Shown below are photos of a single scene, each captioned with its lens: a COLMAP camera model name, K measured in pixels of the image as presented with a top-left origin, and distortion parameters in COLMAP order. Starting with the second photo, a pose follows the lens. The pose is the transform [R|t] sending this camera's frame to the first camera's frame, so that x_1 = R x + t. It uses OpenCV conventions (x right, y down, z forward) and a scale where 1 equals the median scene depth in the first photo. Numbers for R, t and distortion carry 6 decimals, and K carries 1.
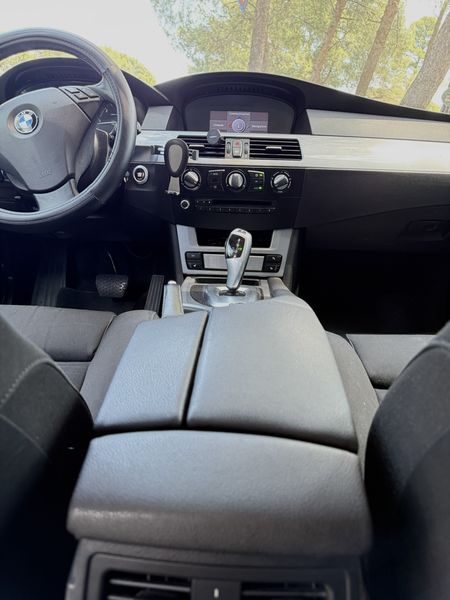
lens RADIAL K [[408.0, 0, 225.0], [0, 408.0, 300.0], [0, 0, 1]] dist [0.126952, -0.136650]
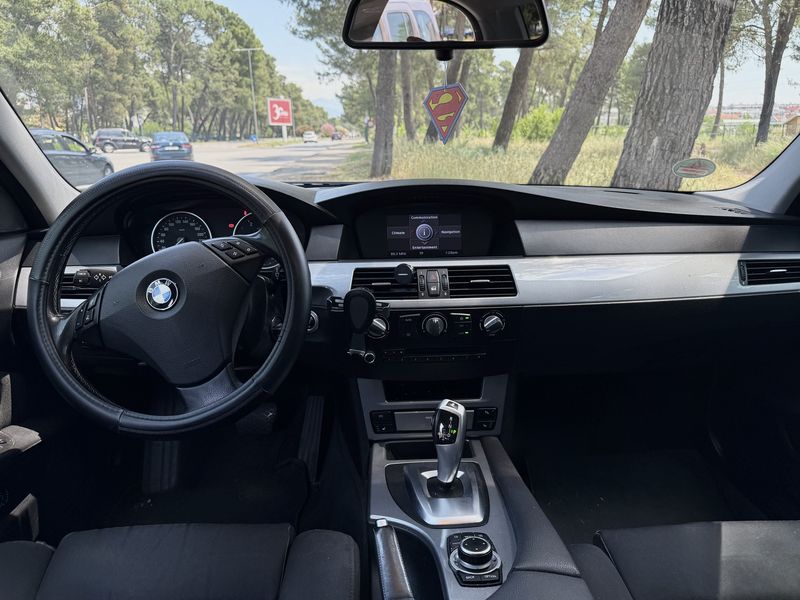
lens RADIAL K [[544.0, 0, 400.0], [0, 544.0, 300.0], [0, 0, 1]] dist [0.126952, -0.136650]
pose [[0.995450, -0.064328, 0.070300, -0.106739], [0.065239, 0.997812, -0.010737, -0.328659], [-0.069455, 0.015275, 0.997468, -0.013264]]
